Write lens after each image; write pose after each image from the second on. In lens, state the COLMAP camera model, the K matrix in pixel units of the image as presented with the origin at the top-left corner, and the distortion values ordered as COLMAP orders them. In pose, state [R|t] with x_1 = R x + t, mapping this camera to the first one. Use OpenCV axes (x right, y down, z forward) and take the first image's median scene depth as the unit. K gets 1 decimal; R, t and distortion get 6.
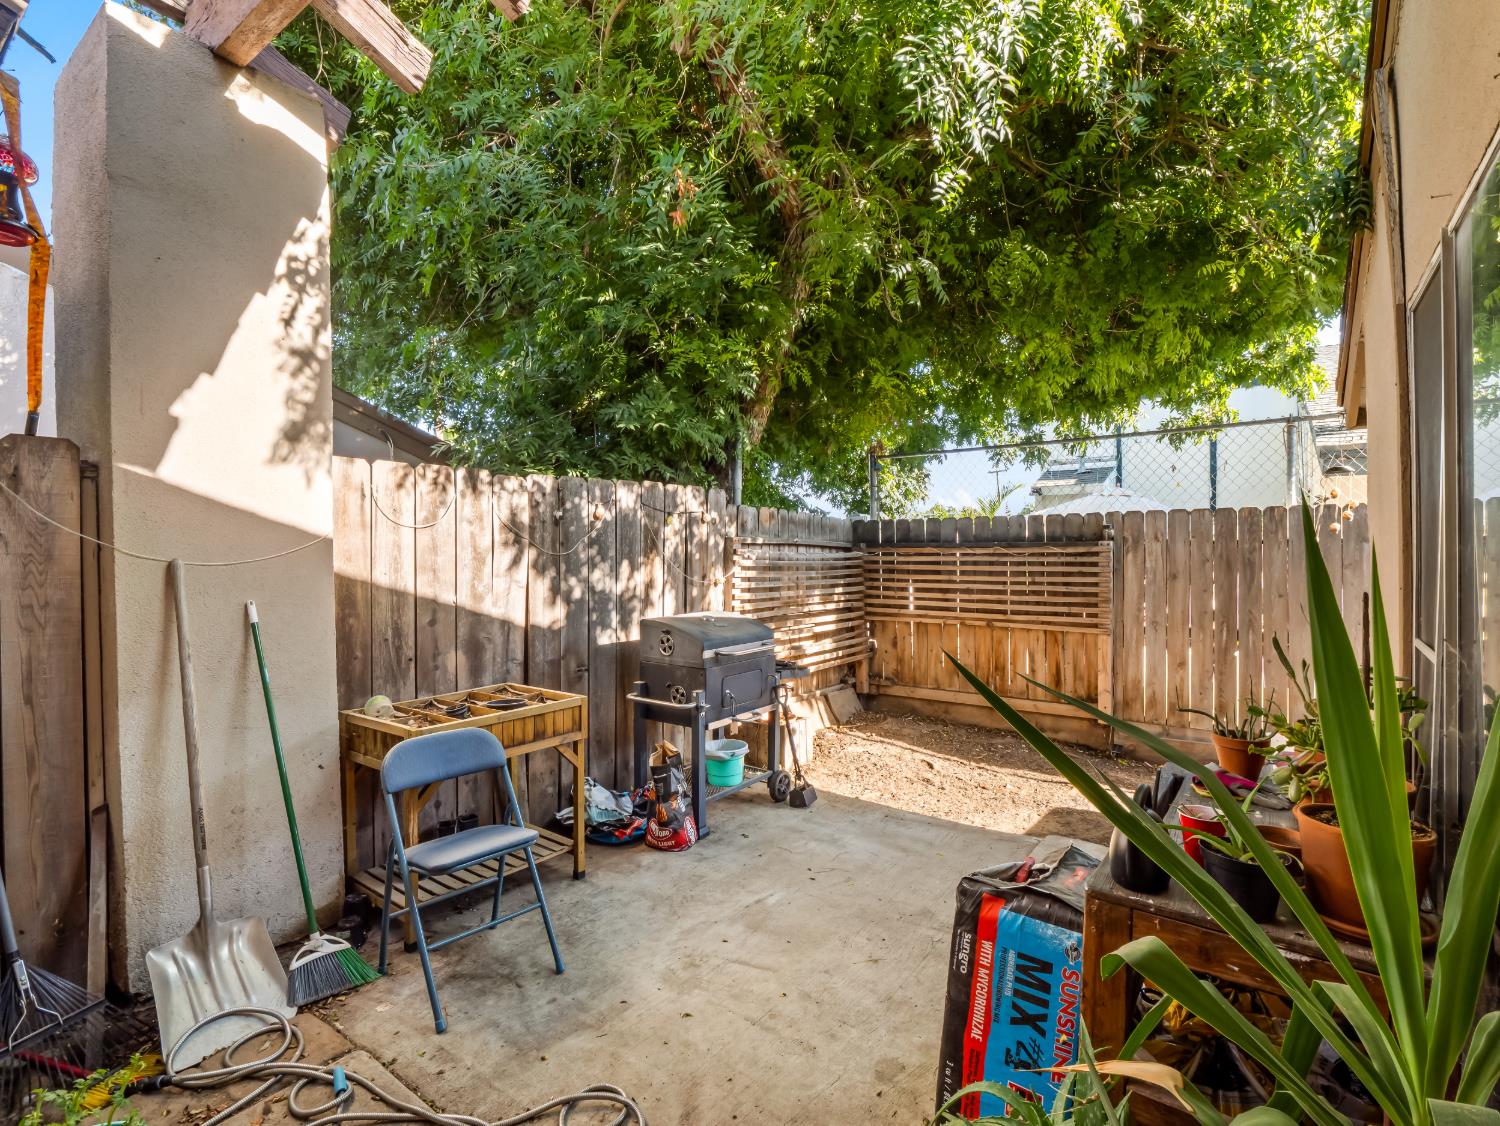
lens RADIAL K [[720.2, 0, 750.0], [0, 720.2, 563.0], [0, 0, 1]] dist [0.034915, -0.030128]
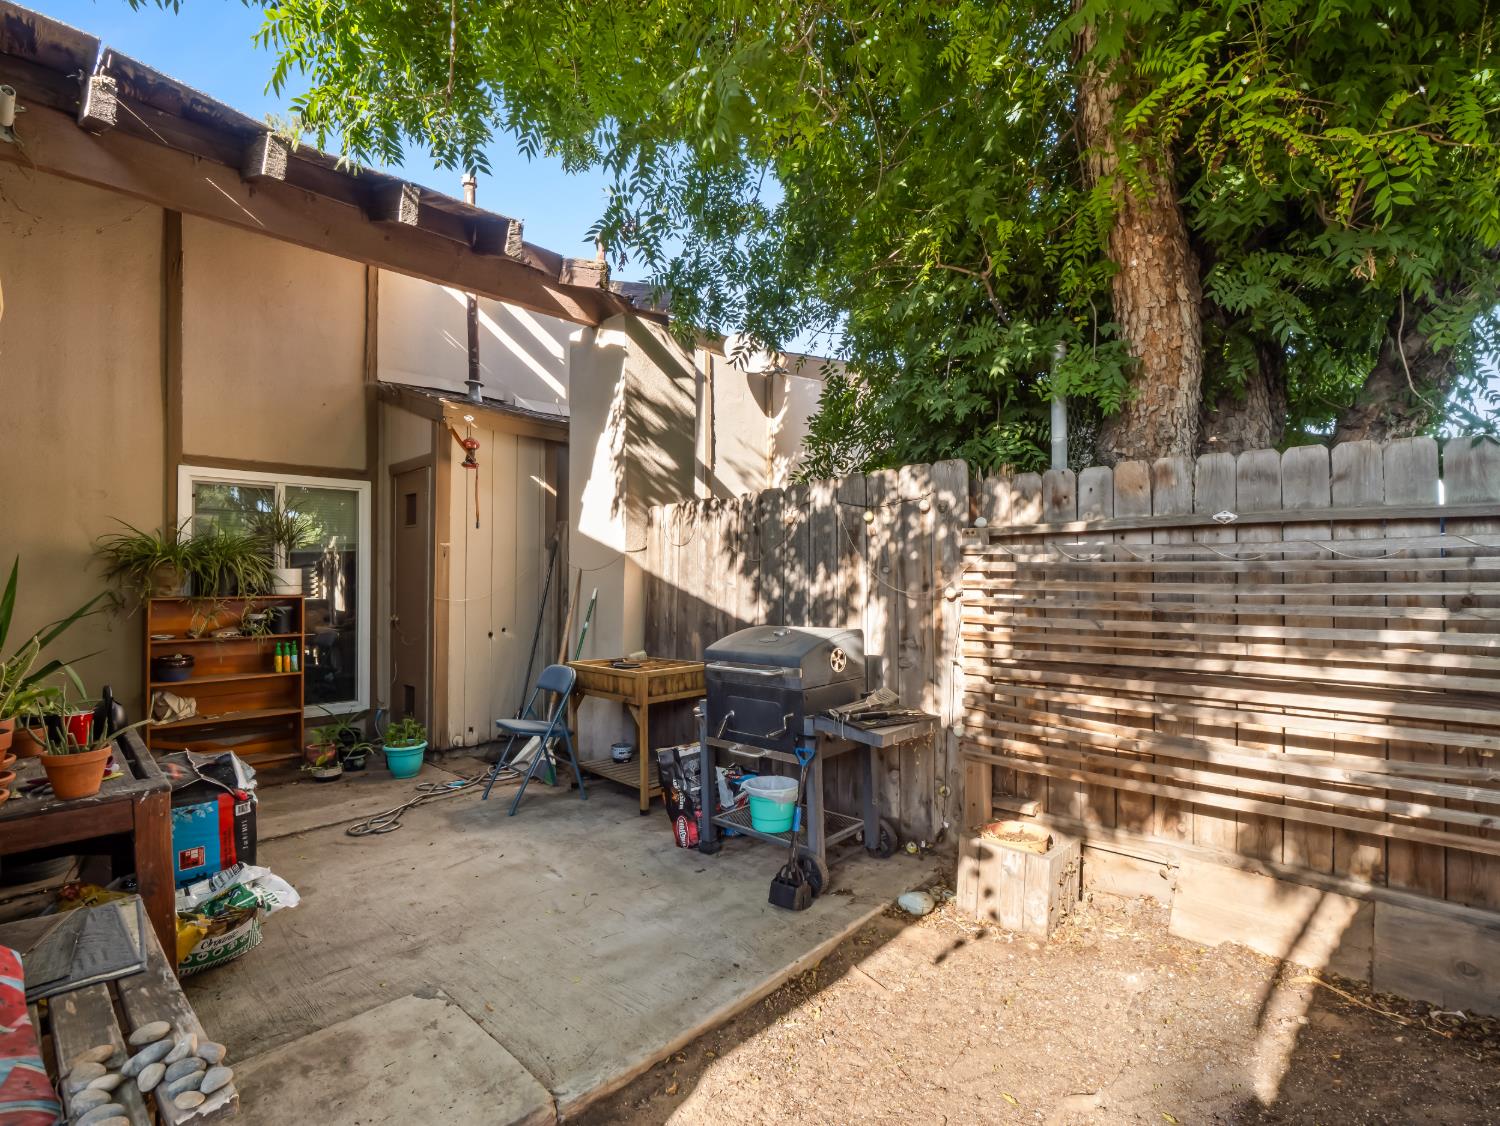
lens RADIAL K [[720.2, 0, 750.0], [0, 720.2, 563.0], [0, 0, 1]] dist [0.034915, -0.030128]
pose [[-0.126901, -0.009513, -0.991870, 0.731026], [-0.003060, 0.999953, -0.009199, 0.005901], [0.991911, 0.001867, -0.126924, 0.978619]]
